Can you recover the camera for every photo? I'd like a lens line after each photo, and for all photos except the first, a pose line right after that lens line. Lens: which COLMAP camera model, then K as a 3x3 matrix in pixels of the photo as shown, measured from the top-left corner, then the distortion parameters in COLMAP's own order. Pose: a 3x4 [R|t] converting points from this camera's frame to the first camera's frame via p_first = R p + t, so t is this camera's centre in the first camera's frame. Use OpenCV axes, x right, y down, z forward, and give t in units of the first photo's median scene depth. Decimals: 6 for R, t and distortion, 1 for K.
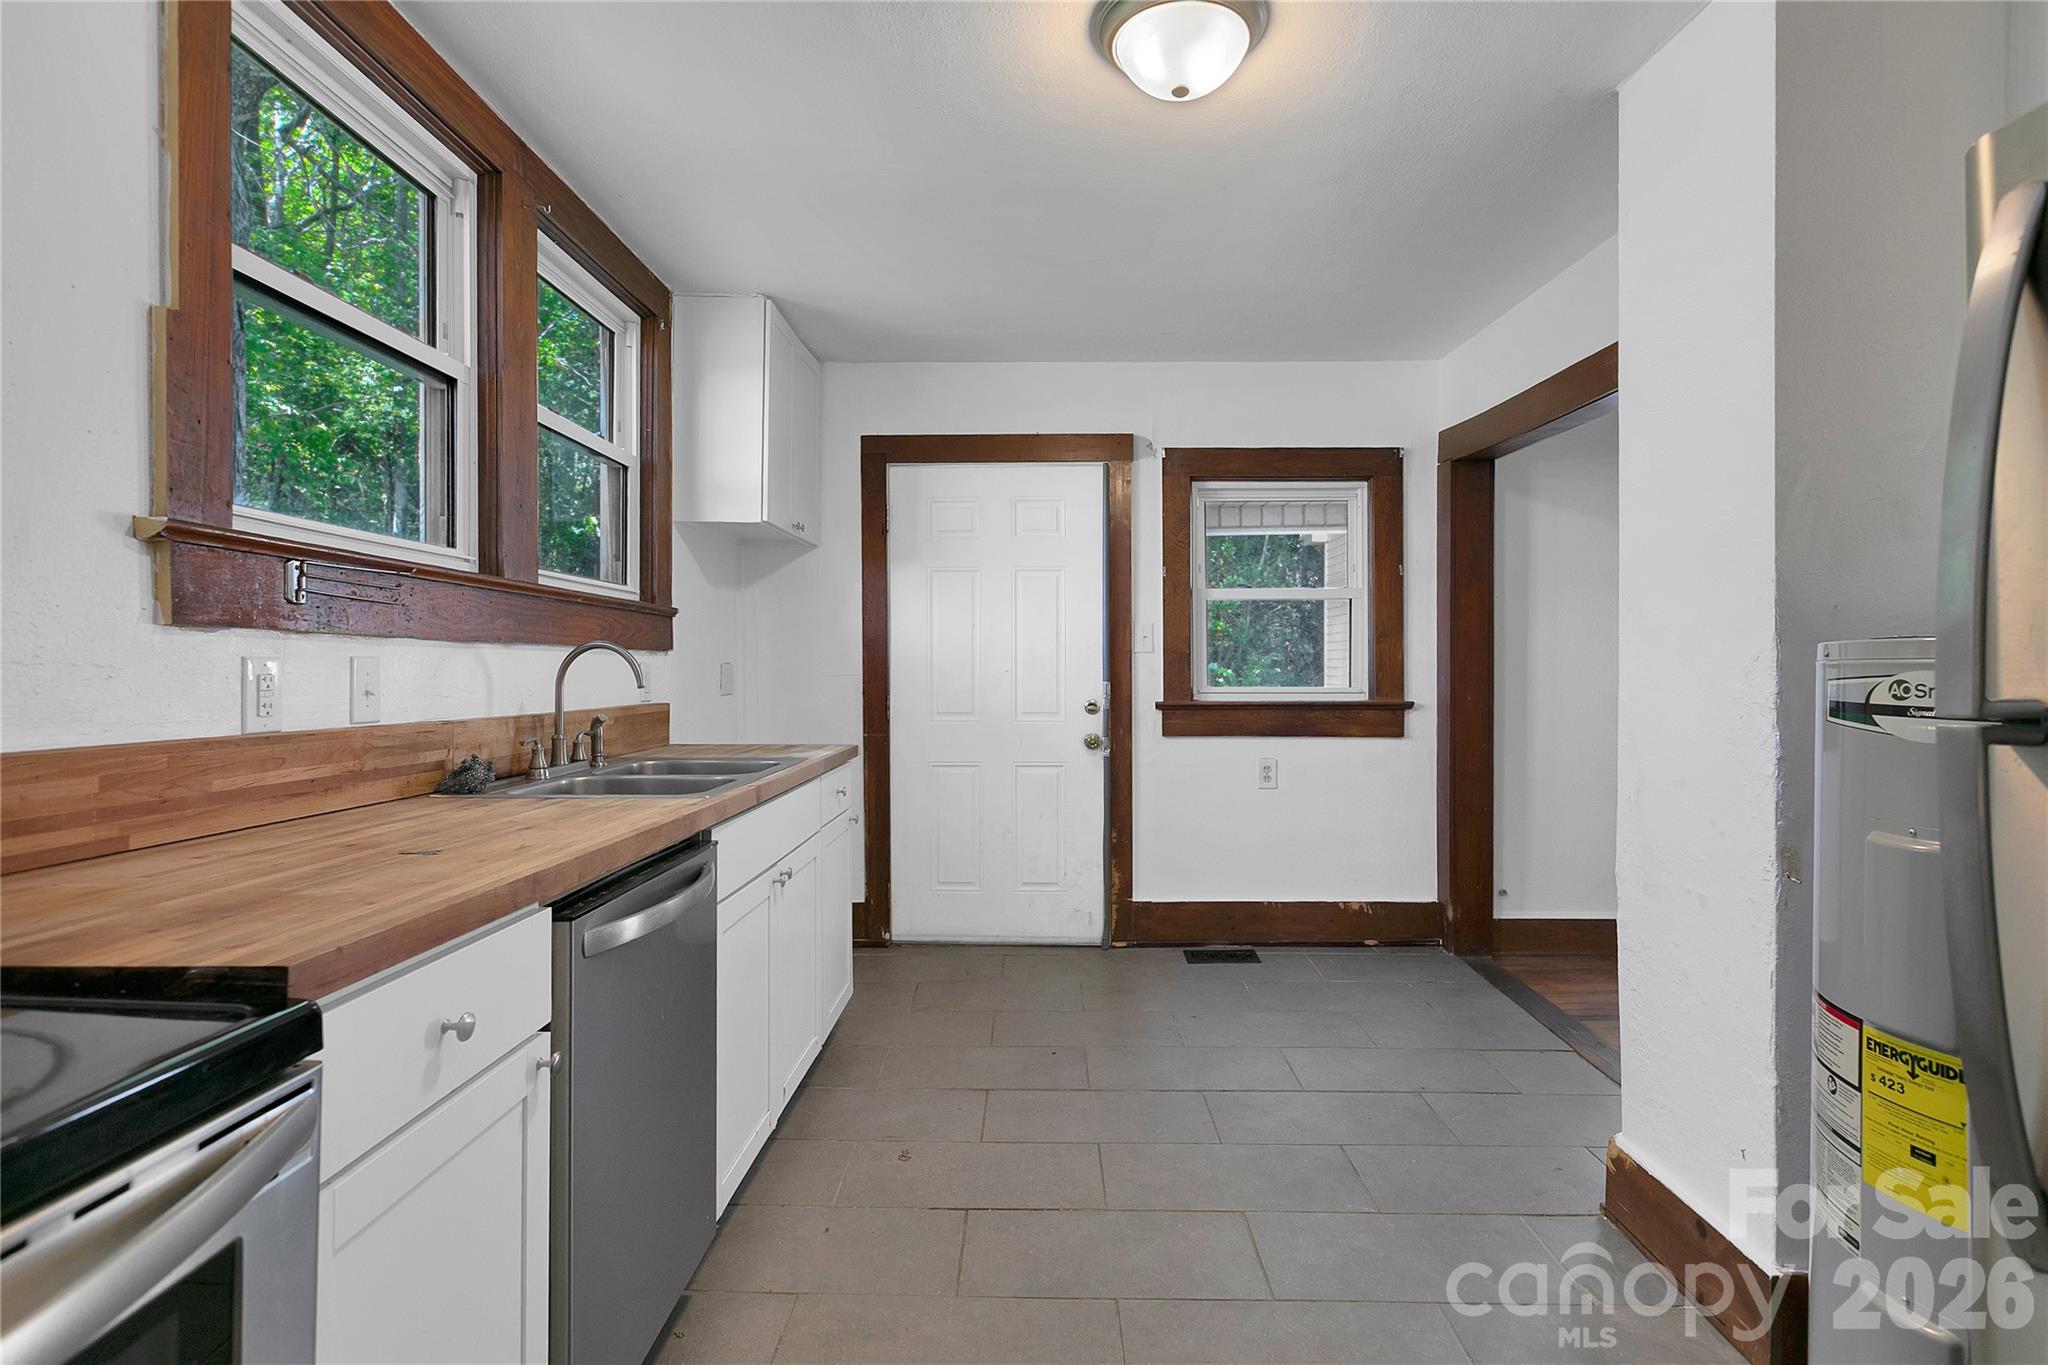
lens RADIAL K [[934.3, 0, 1031.4], [0, 934.3, 683.6], [0, 0, 1]] dist [0.006733, -0.001034]
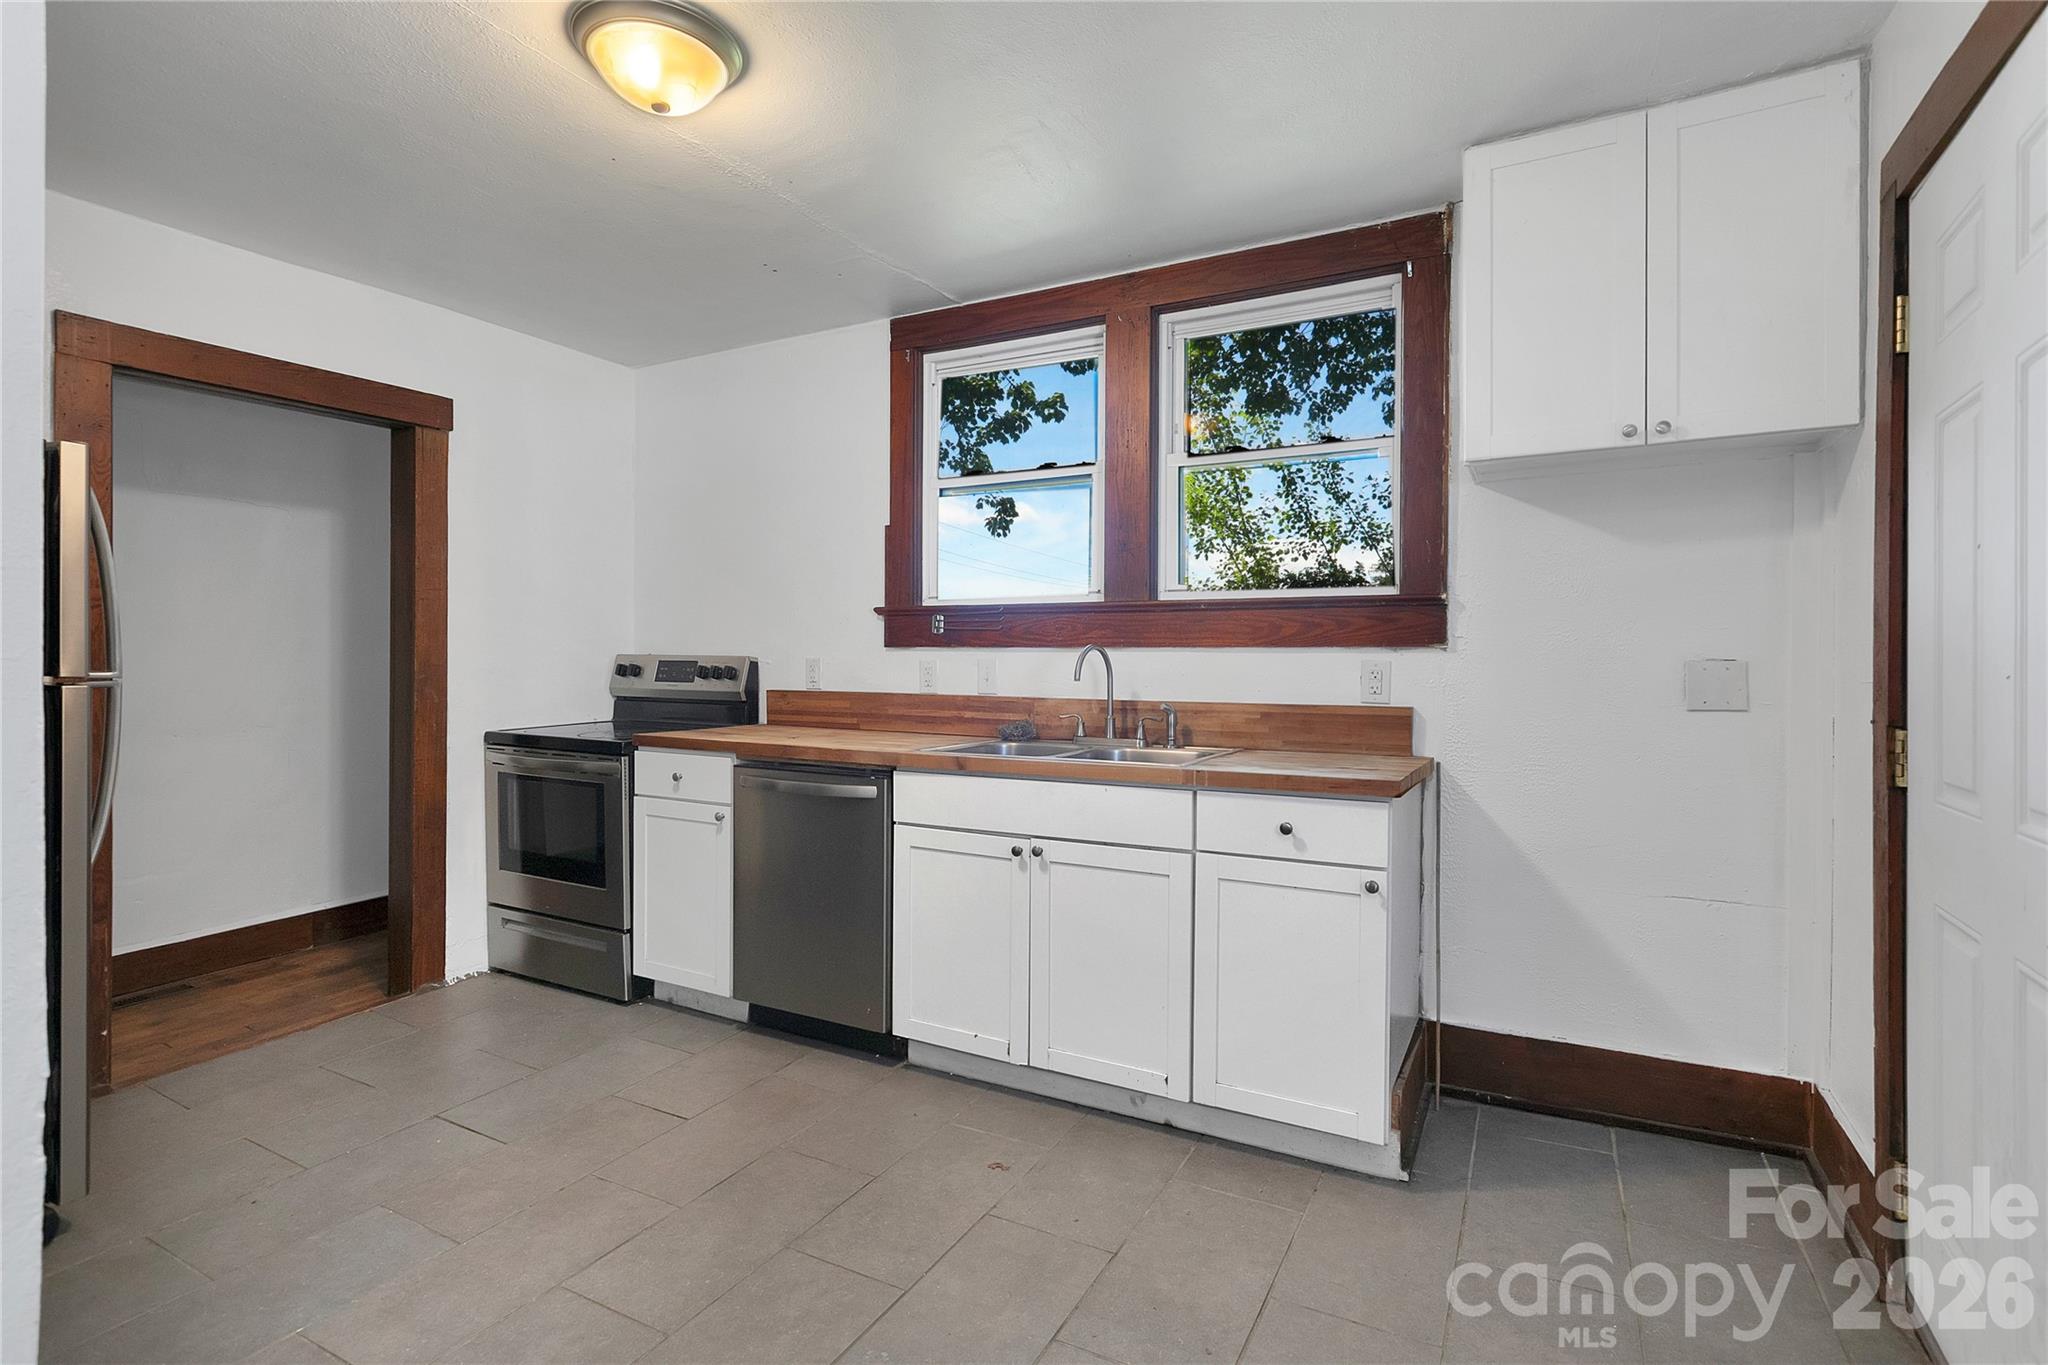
lens RADIAL K [[934.3, 0, 1031.4], [0, 934.3, 683.6], [0, 0, 1]] dist [0.006733, -0.001034]
pose [[-0.414223, 0.017481, -0.910008, 1.100133], [-0.020896, 0.999369, 0.028709, -0.038922], [0.909936, 0.030908, -0.413596, 2.144227]]
